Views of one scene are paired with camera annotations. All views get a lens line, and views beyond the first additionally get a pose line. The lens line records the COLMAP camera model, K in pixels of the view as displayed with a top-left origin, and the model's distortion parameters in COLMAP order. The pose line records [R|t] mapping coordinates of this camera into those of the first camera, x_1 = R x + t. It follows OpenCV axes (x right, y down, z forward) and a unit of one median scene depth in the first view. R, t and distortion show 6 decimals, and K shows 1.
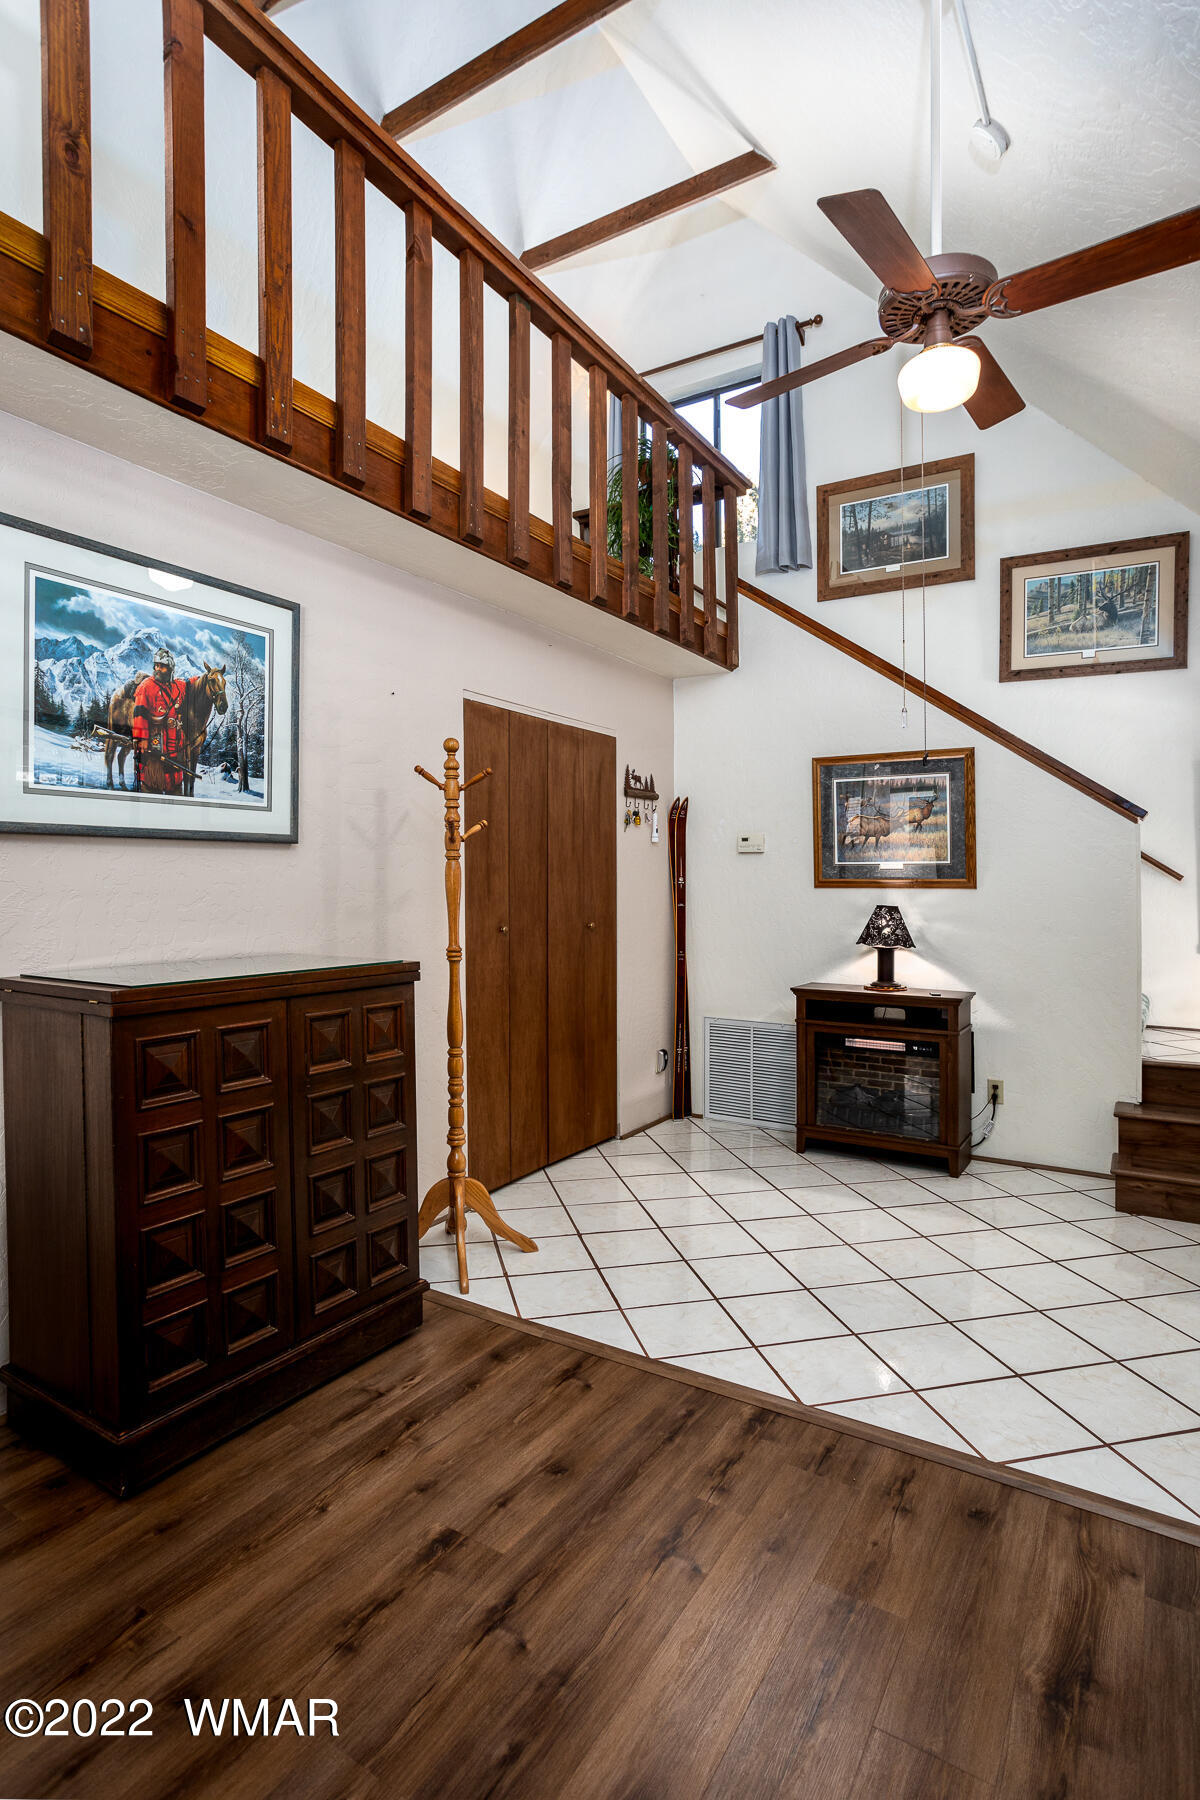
lens RADIAL K [[945.3, 0, 600.0], [0, 945.3, 900.0], [0, 0, 1]] dist [-0.044476, 0.045509]
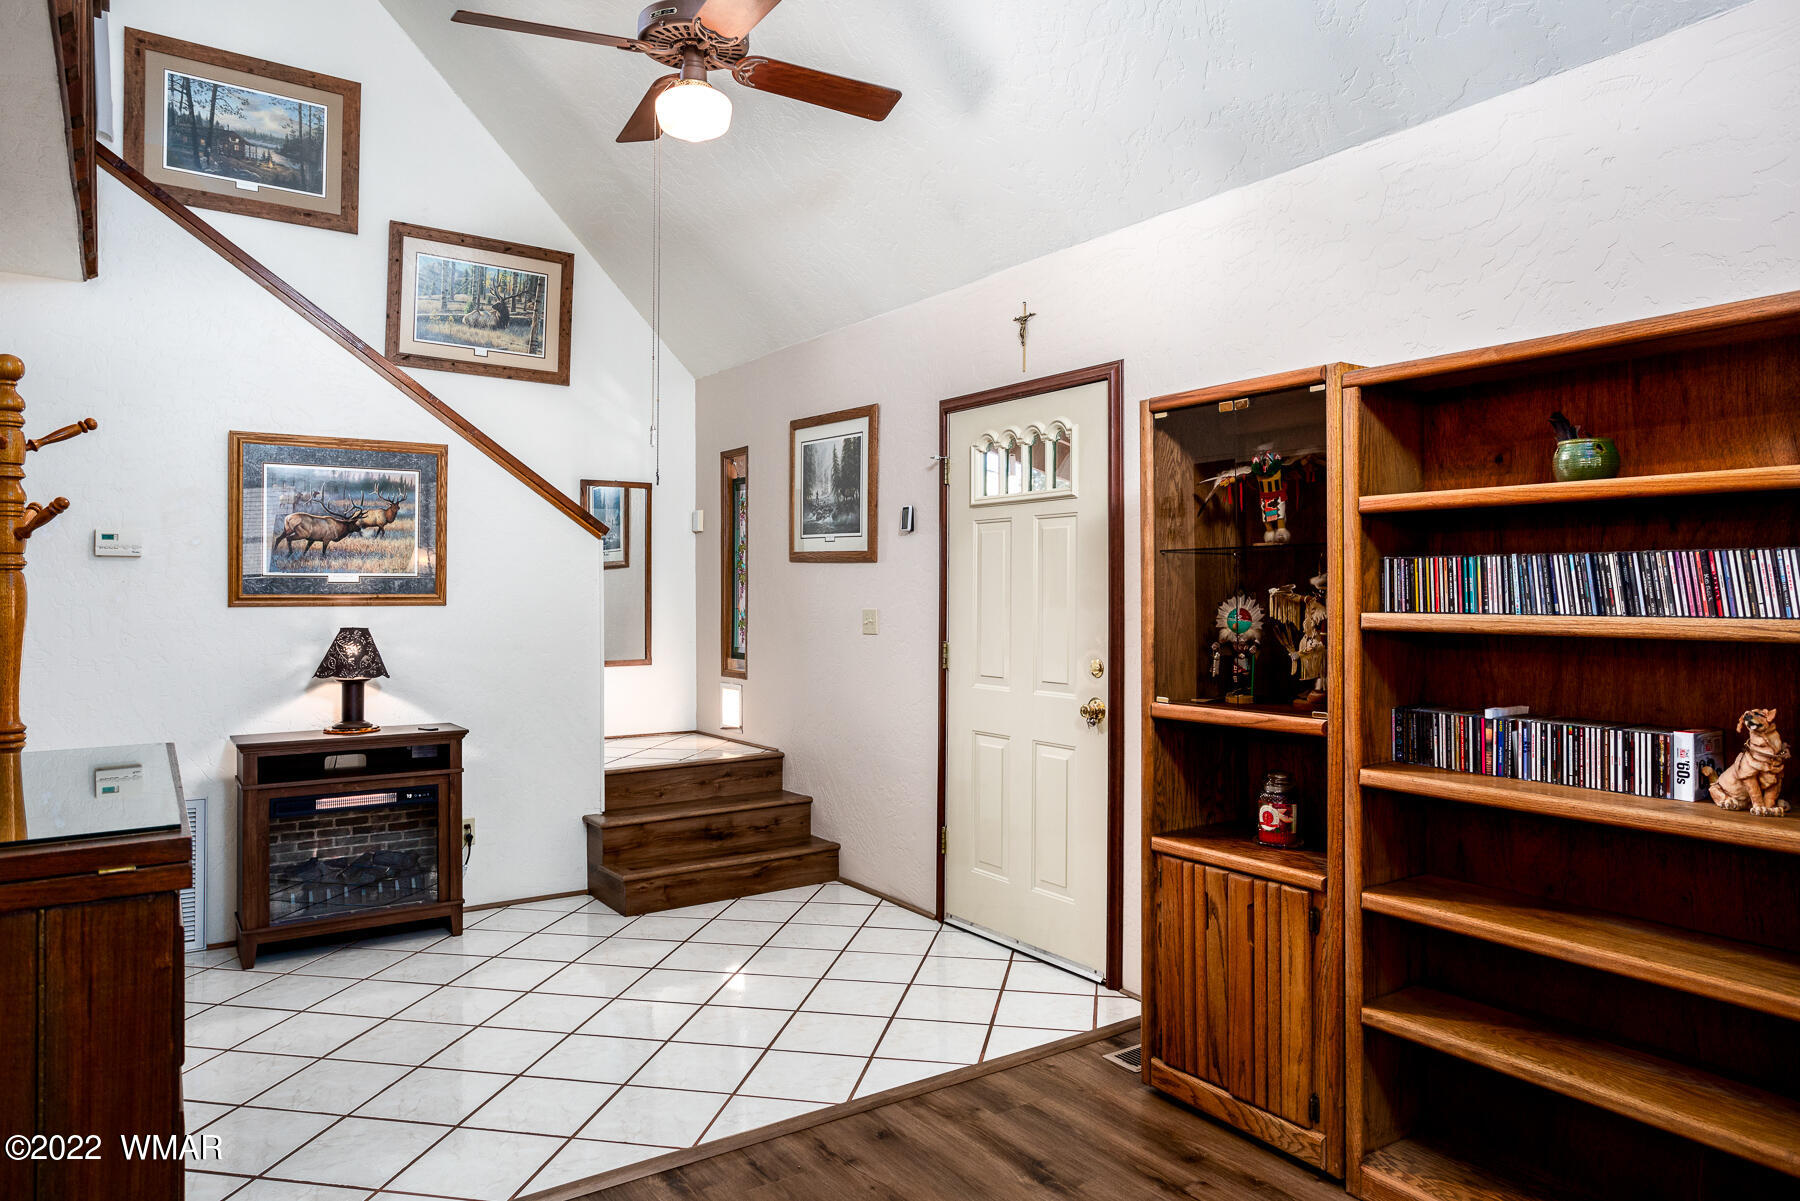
lens RADIAL K [[1164.2, 0, 900.0], [0, 1164.2, 600.5], [0, 0, 1]] dist [-0.005318, 0.038248]
pose [[0.419581, -0.009895, 0.907664, -0.394504], [0.019882, 0.999801, 0.001708, -0.009563], [-0.907500, 0.017330, 0.419695, 0.149718]]
